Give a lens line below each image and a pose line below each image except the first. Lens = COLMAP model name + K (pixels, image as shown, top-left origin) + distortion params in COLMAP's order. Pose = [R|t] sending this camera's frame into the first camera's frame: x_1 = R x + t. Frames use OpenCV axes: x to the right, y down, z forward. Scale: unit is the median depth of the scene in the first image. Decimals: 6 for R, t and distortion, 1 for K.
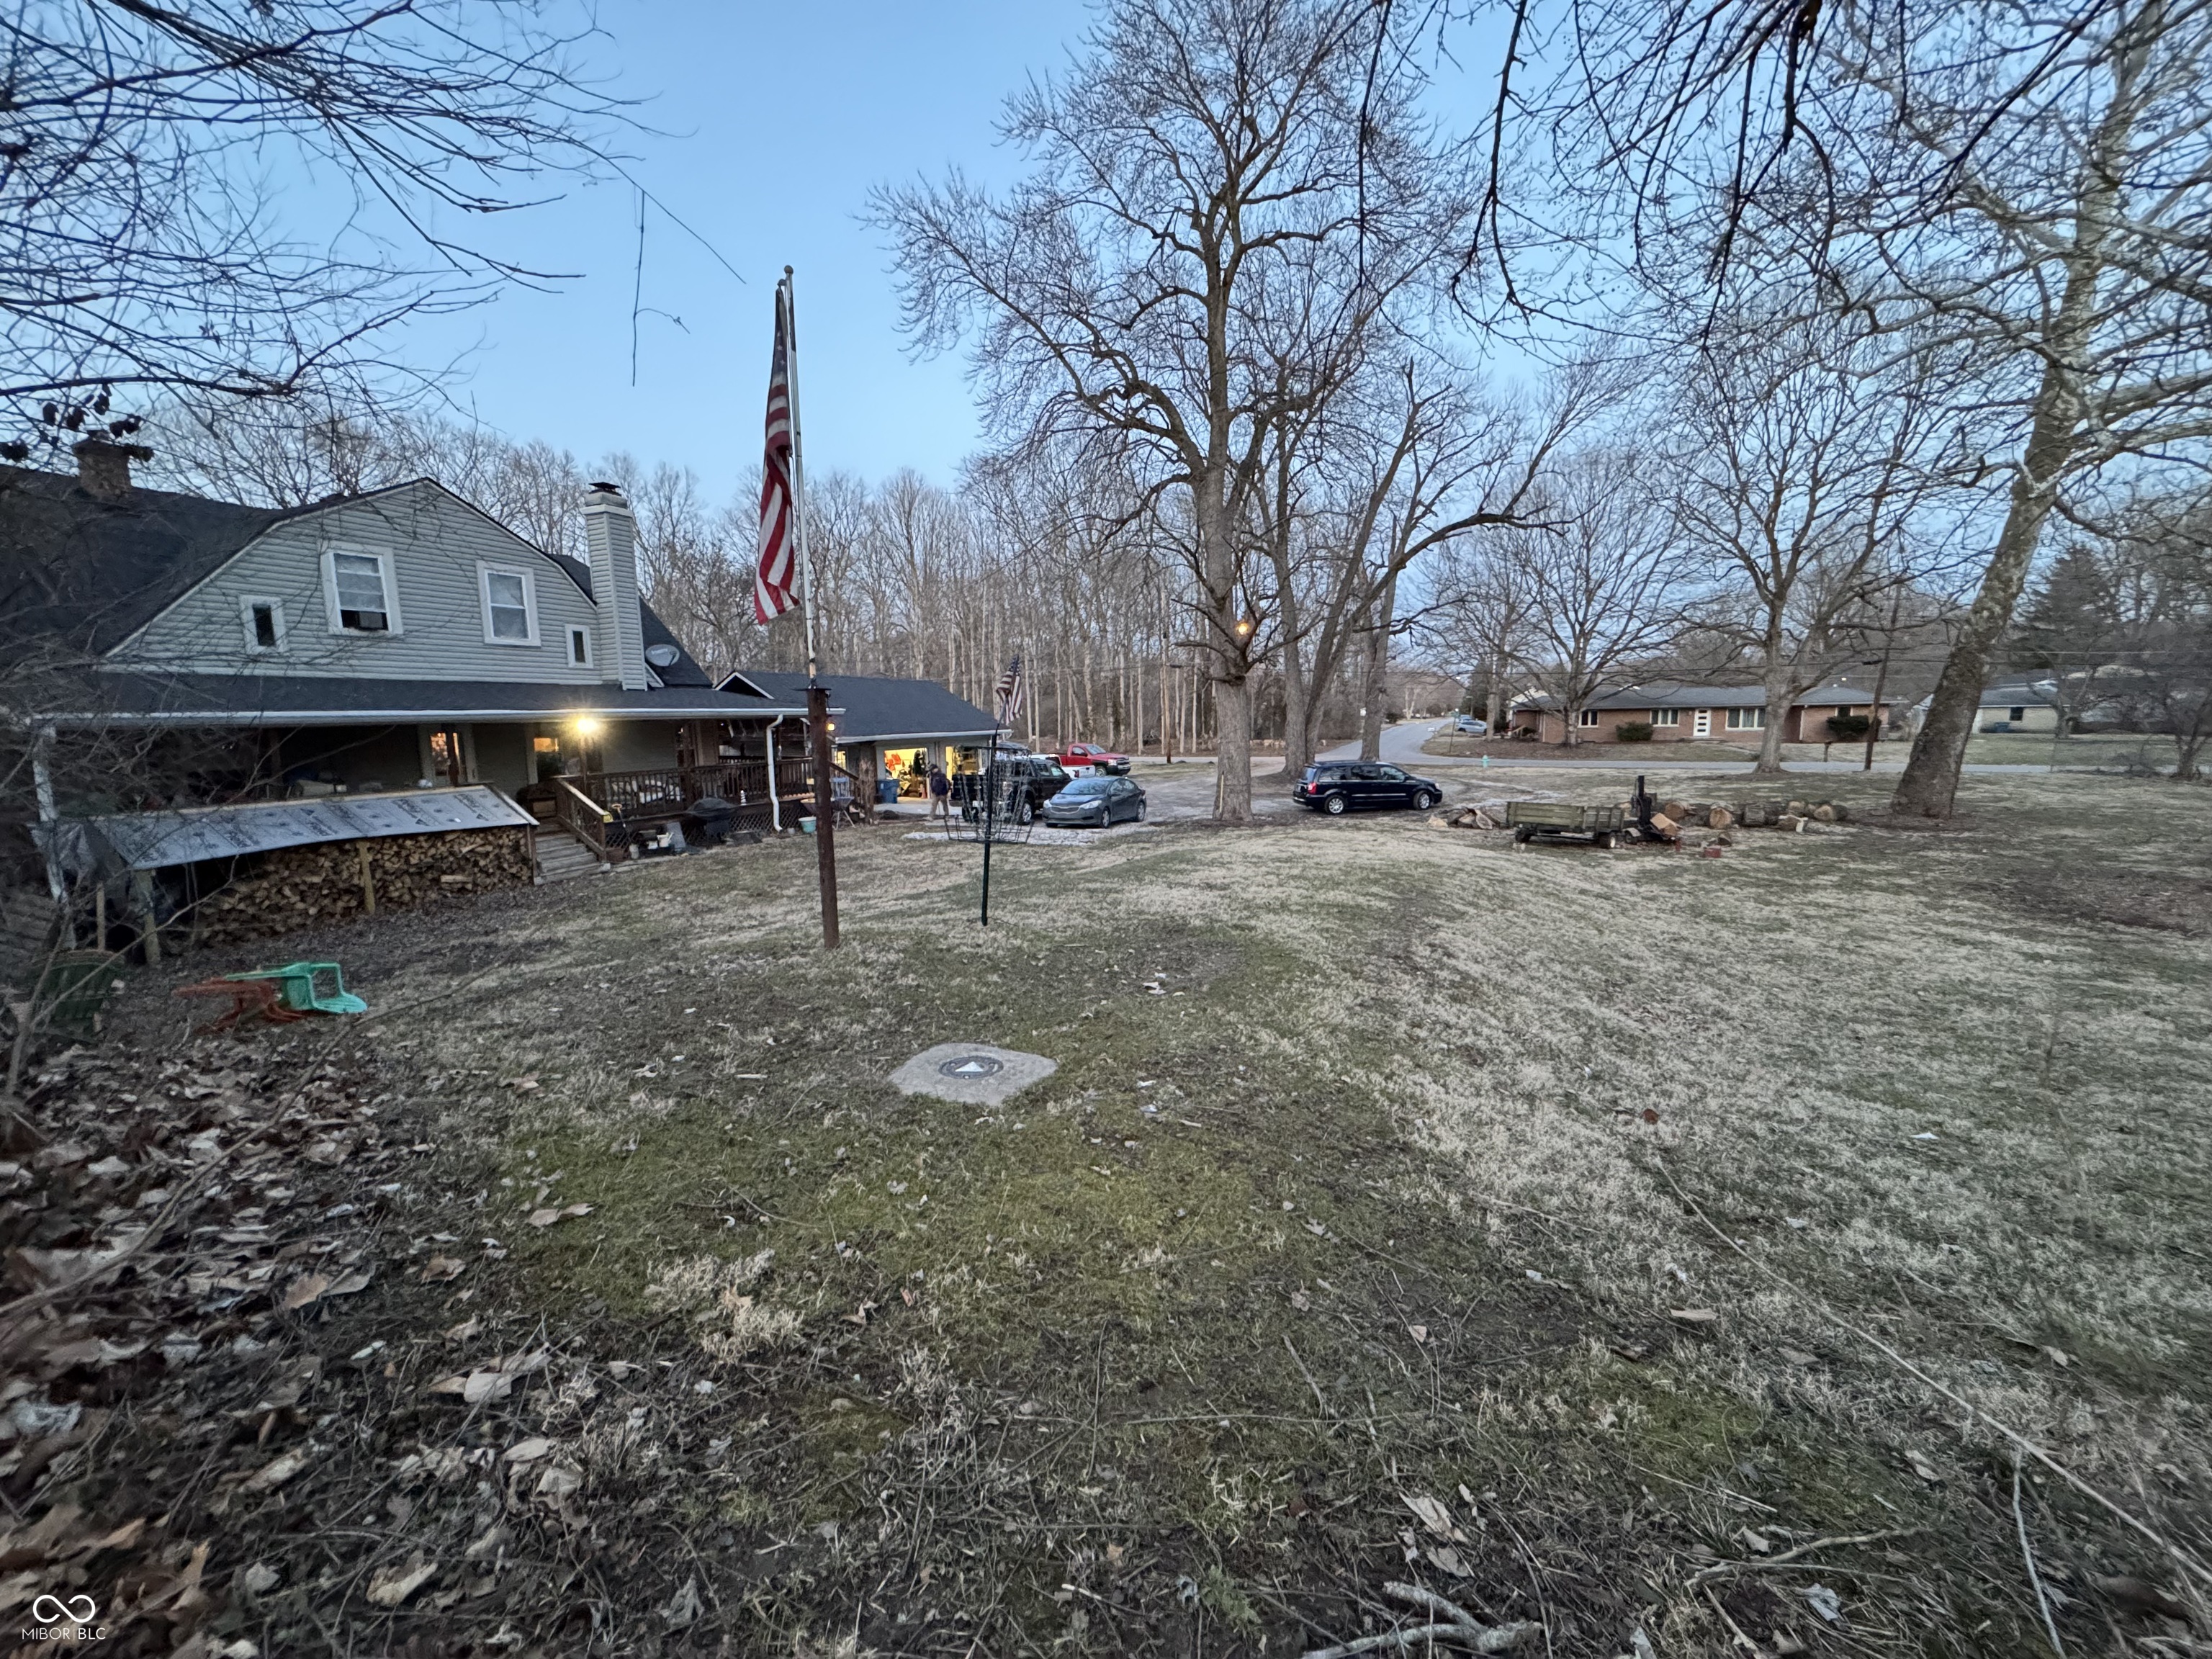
lens RADIAL K [[880.3, 0, 1109.5], [0, 880.3, 834.4], [0, 0, 1]] dist [-0.000933, 0.000128]
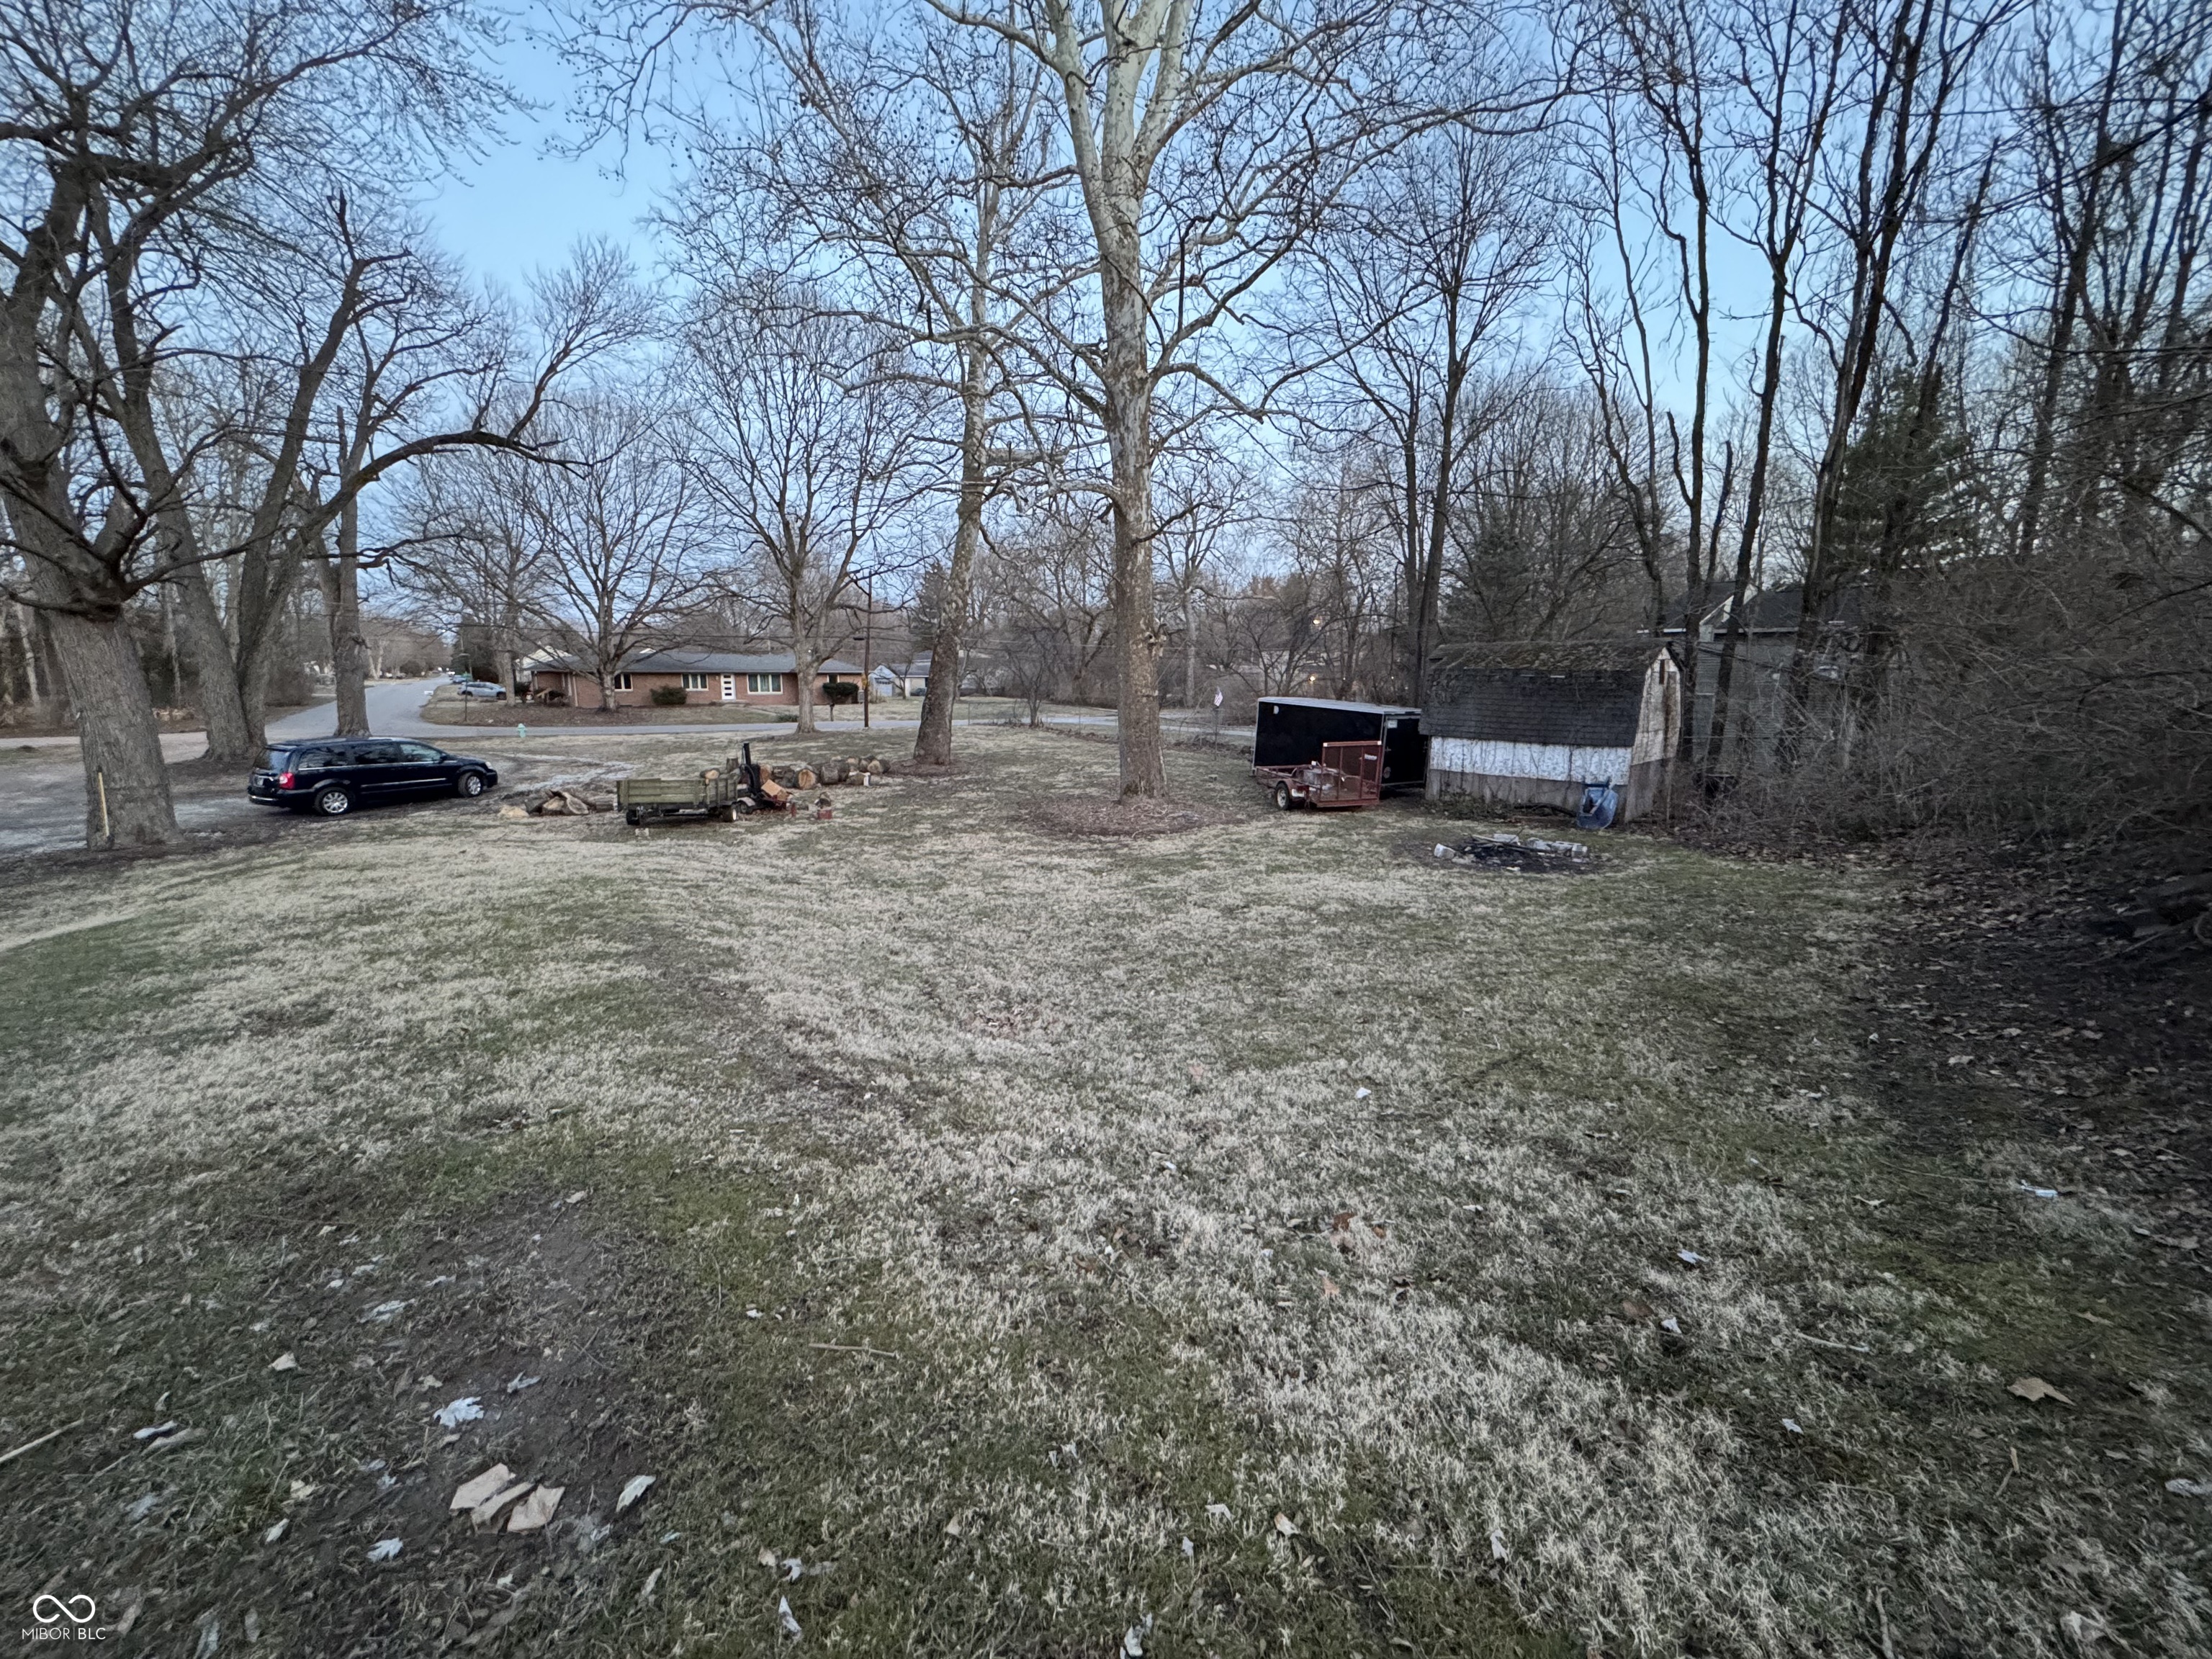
lens RADIAL K [[880.3, 0, 1109.5], [0, 880.3, 834.4], [0, 0, 1]] dist [-0.000933, 0.000128]
pose [[0.527792, -0.133200, 0.838864, -0.025597], [0.098452, 0.990564, 0.095344, -0.029306], [-0.843649, 0.032266, 0.535925, 0.202613]]
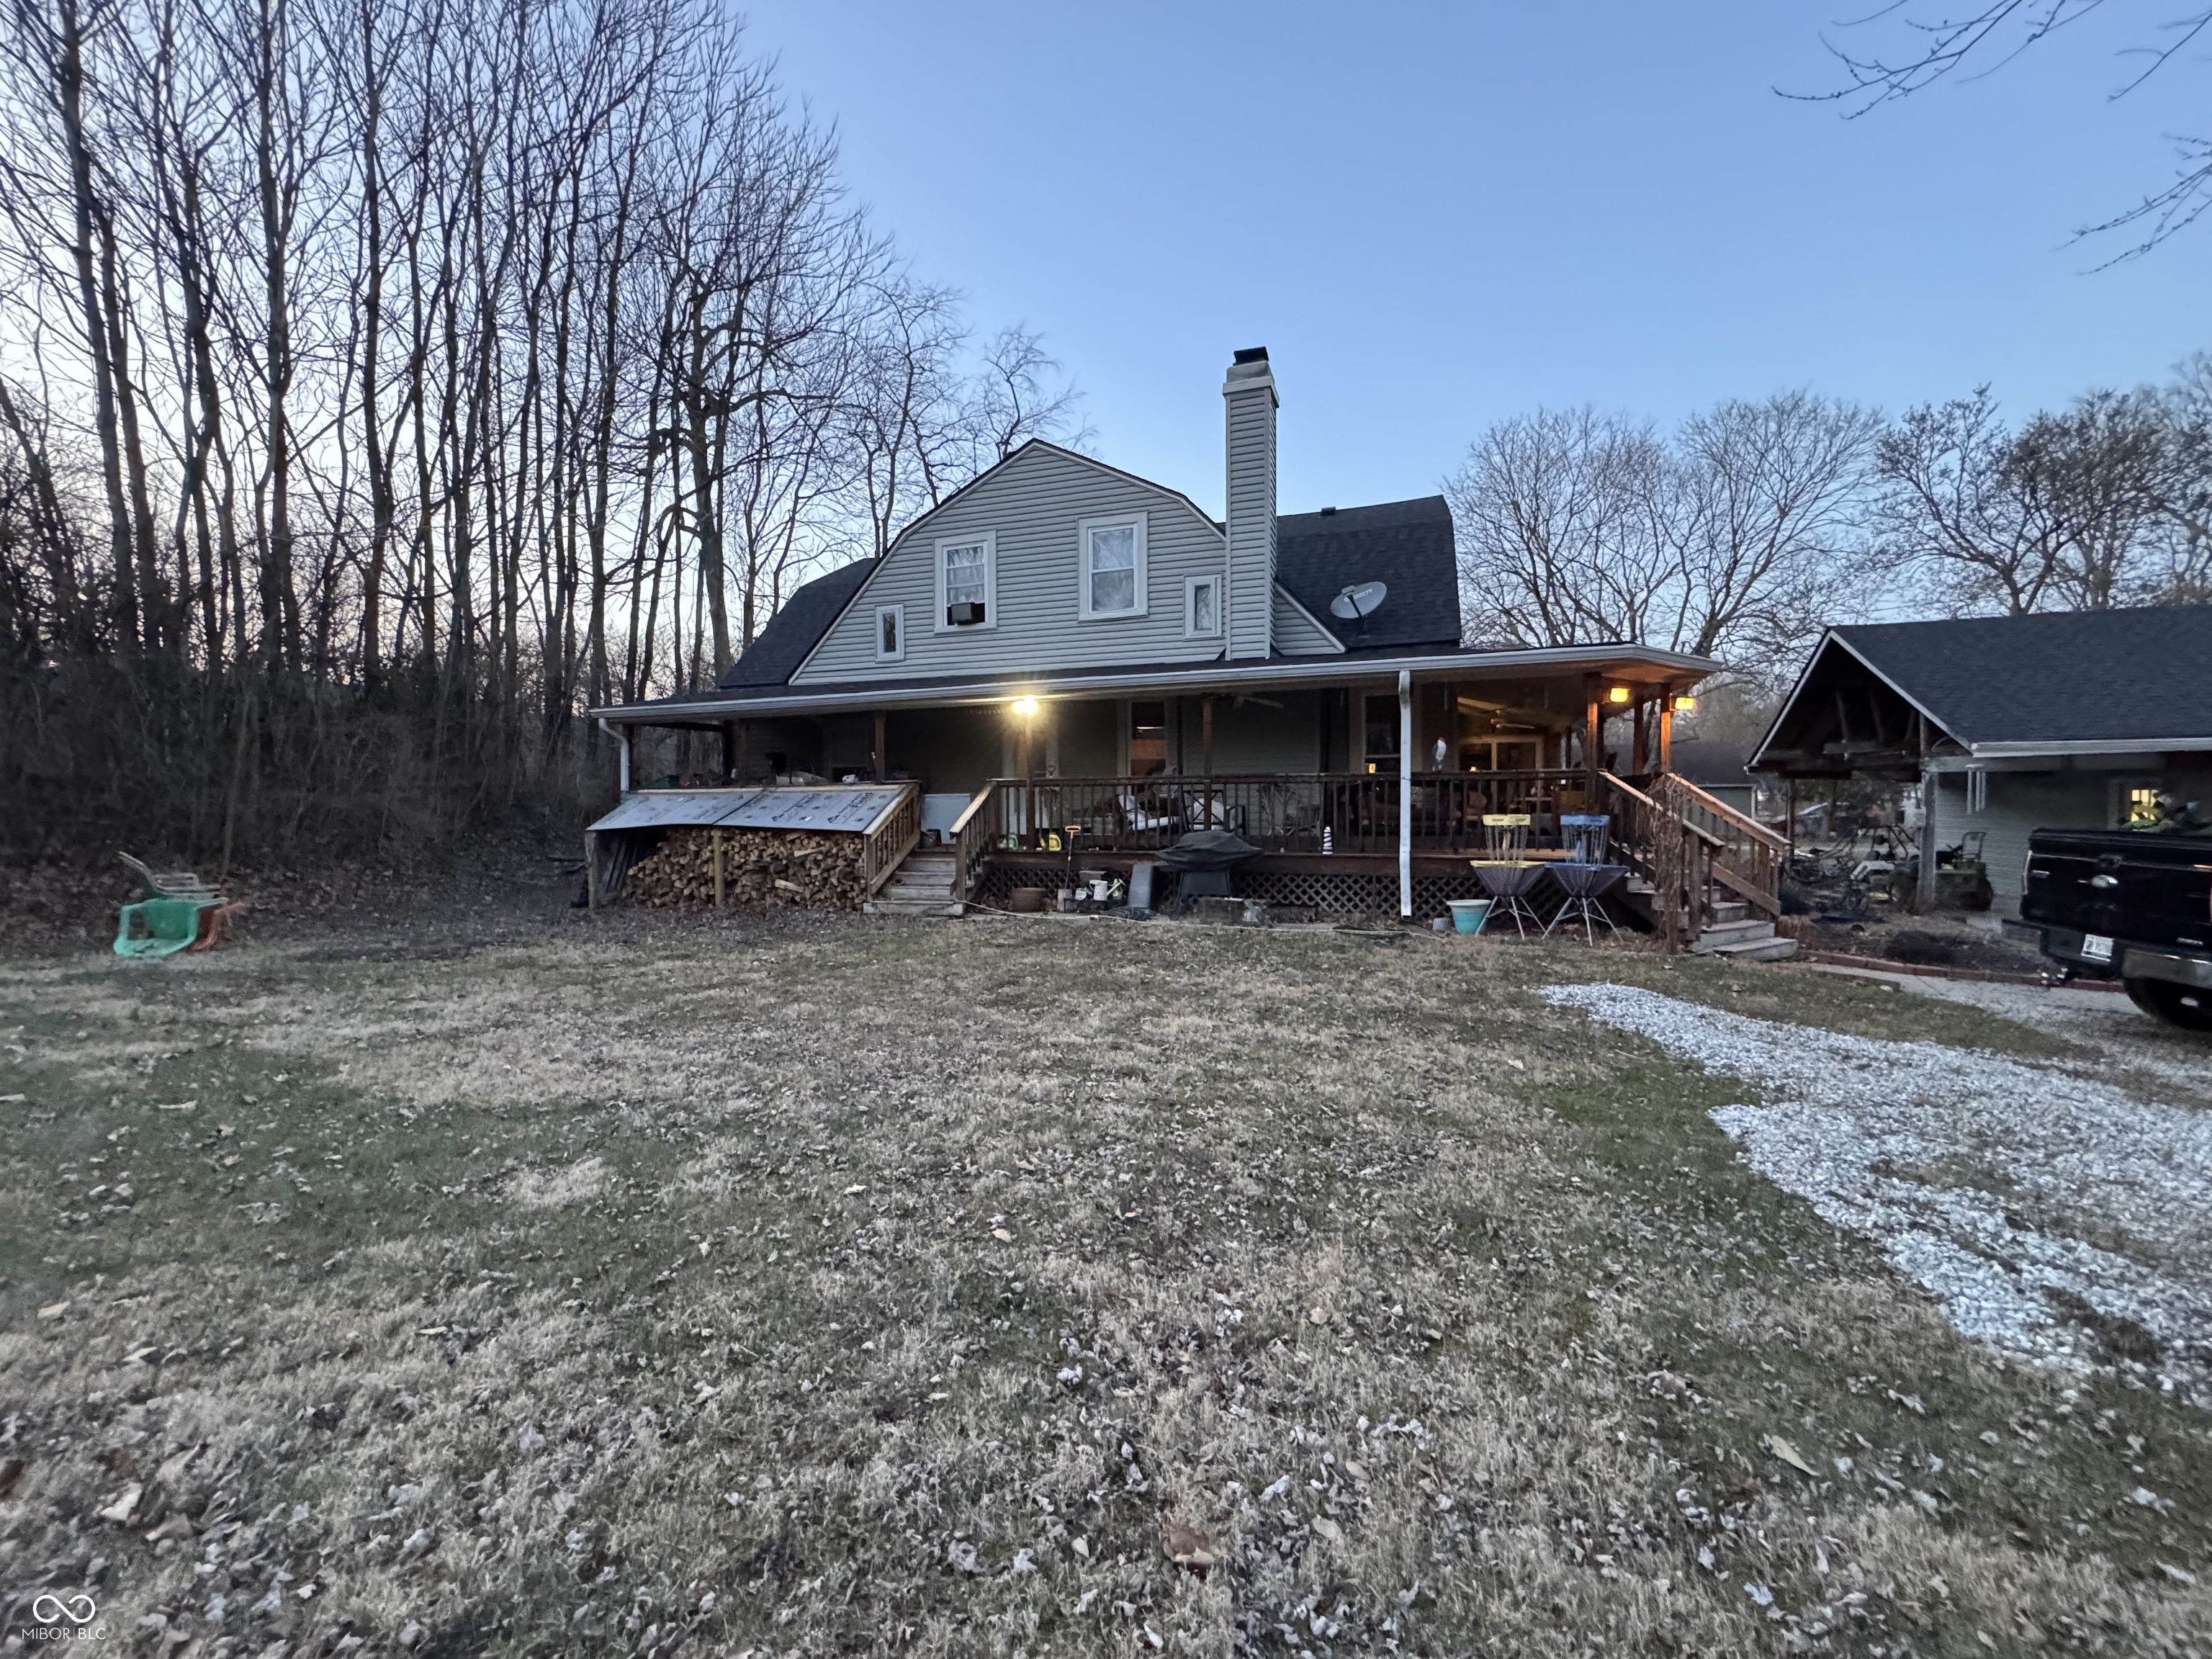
lens RADIAL K [[880.3, 0, 1109.5], [0, 880.3, 834.4], [0, 0, 1]] dist [-0.000933, 0.000128]
pose [[0.075114, 0.039368, -0.996398, 0.136680], [-0.127424, 0.991408, 0.029565, -0.068152], [0.989000, 0.124744, 0.079485, 1.314327]]
